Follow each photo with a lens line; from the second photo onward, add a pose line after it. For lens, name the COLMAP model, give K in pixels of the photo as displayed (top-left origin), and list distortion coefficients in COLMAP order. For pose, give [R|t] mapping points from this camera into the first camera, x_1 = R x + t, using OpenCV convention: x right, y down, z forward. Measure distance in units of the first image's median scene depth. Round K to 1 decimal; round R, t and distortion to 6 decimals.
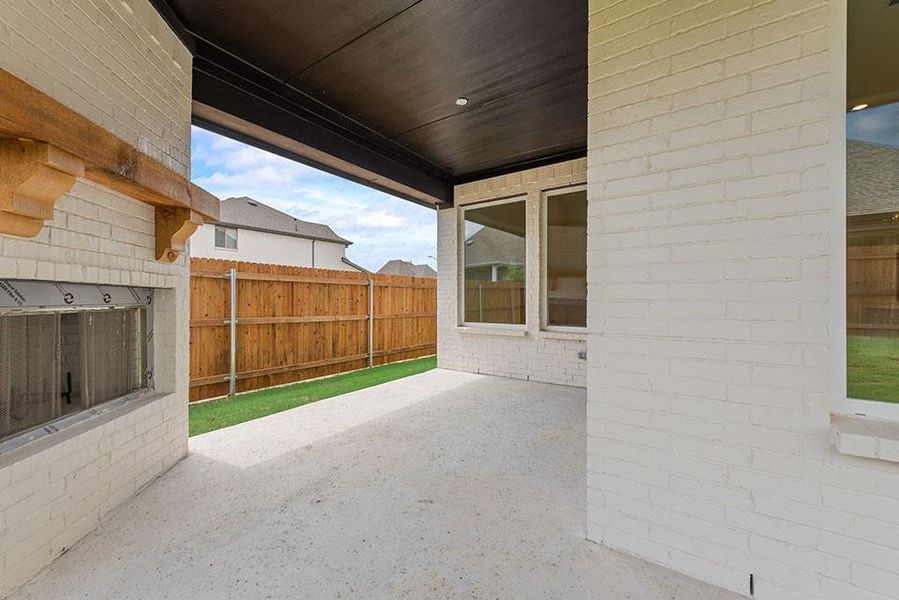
lens RADIAL K [[353.0, 0, 452.6], [0, 353.0, 298.9], [0, 0, 1]] dist [0.013419, -0.002264]
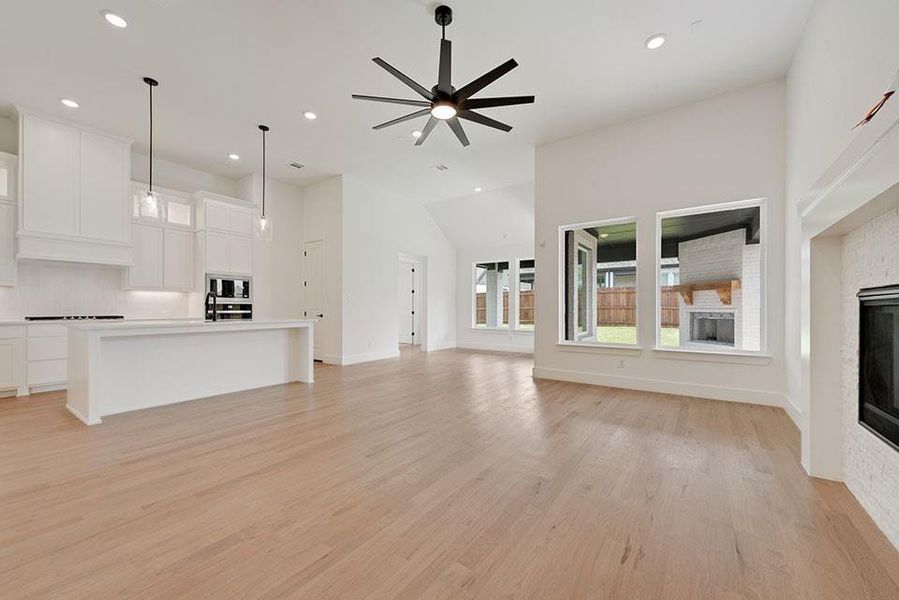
lens RADIAL K [[353.0, 0, 449.4], [0, 353.0, 307.4], [0, 0, 1]] dist [0.013419, -0.002264]
pose [[-0.999650, -0.002491, 0.026321, 0.684996], [-0.002599, 0.999988, -0.004069, -0.024973], [-0.026311, -0.004136, -0.999645, 1.773578]]
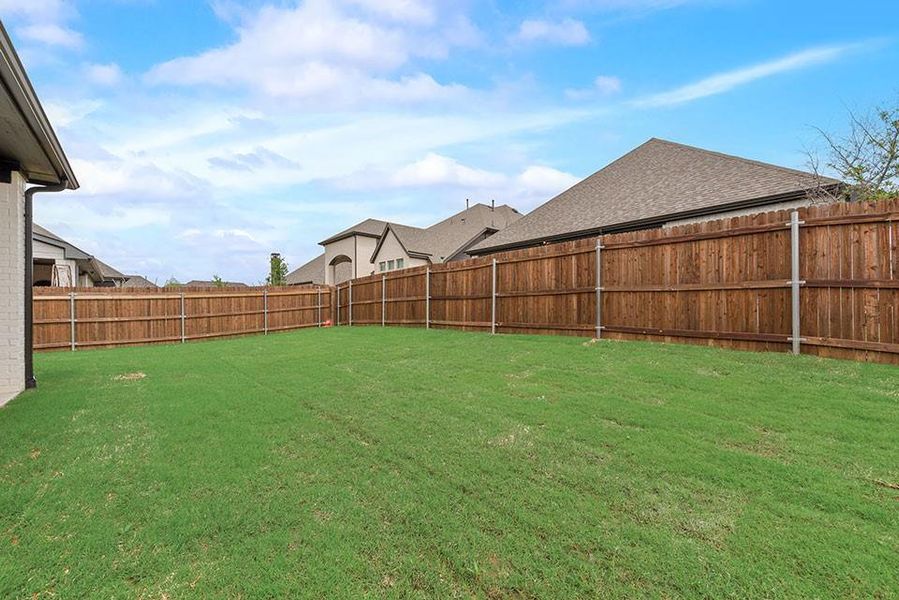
lens RADIAL K [[353.0, 0, 448.9], [0, 353.0, 317.9], [0, 0, 1]] dist [0.013419, -0.002264]
pose [[-0.964944, -0.002198, 0.262448, -0.688393], [0.004479, 0.999681, 0.024840, 0.022135], [-0.262419, 0.025144, -0.964626, 0.114987]]
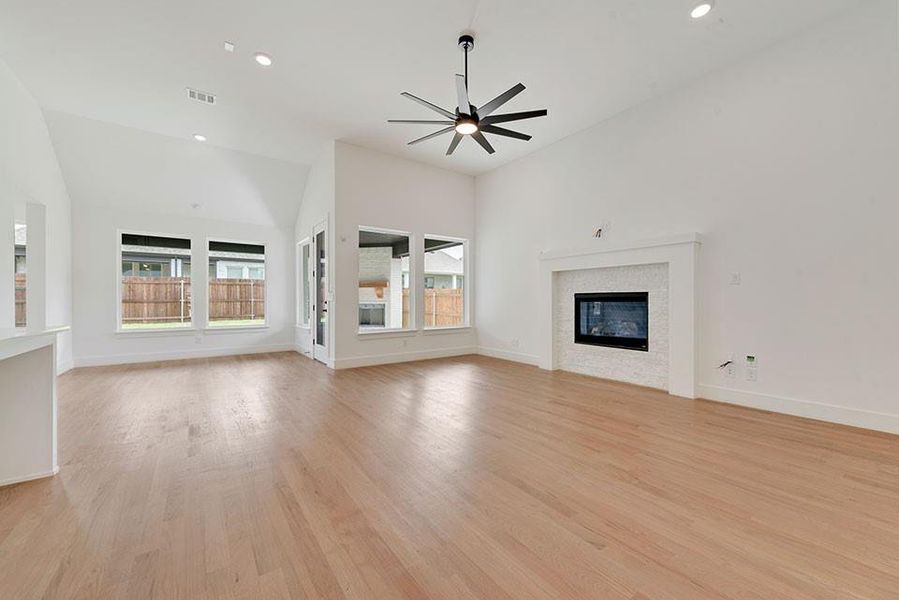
lens RADIAL K [[353.0, 0, 448.1], [0, 353.0, 302.2], [0, 0, 1]] dist [0.013419, -0.002264]
pose [[-0.348796, 0.002708, -0.937195, 1.319771], [0.003253, 0.999993, 0.001678, -0.024032], [0.937193, -0.002464, -0.348802, 1.404158]]
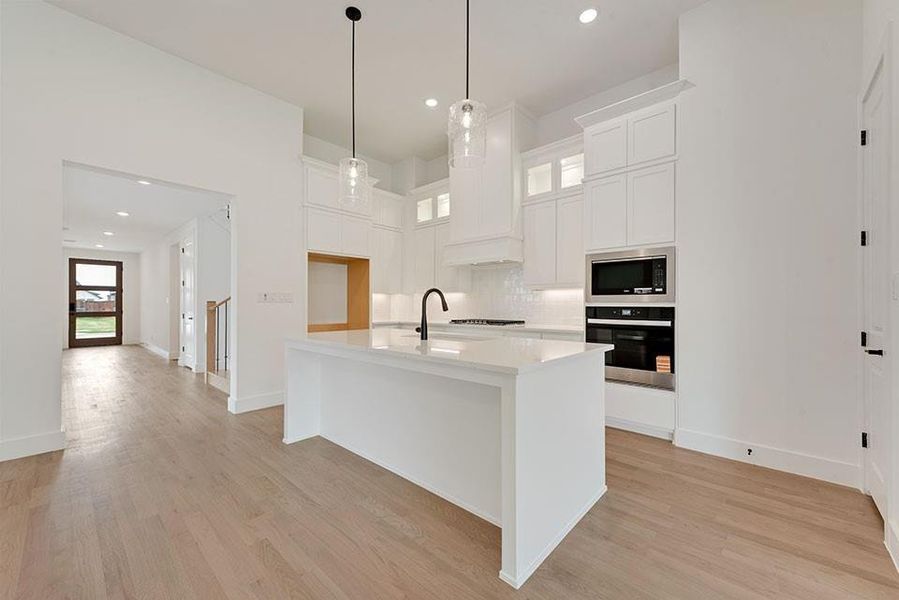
lens RADIAL K [[353.0, 0, 448.0], [0, 353.0, 305.1], [0, 0, 1]] dist [0.013419, -0.002264]
pose [[0.149898, -0.002325, 0.988699, 0.797805], [-0.003370, 0.999990, 0.002862, -0.043726], [-0.988696, -0.003761, 0.149889, 0.824783]]
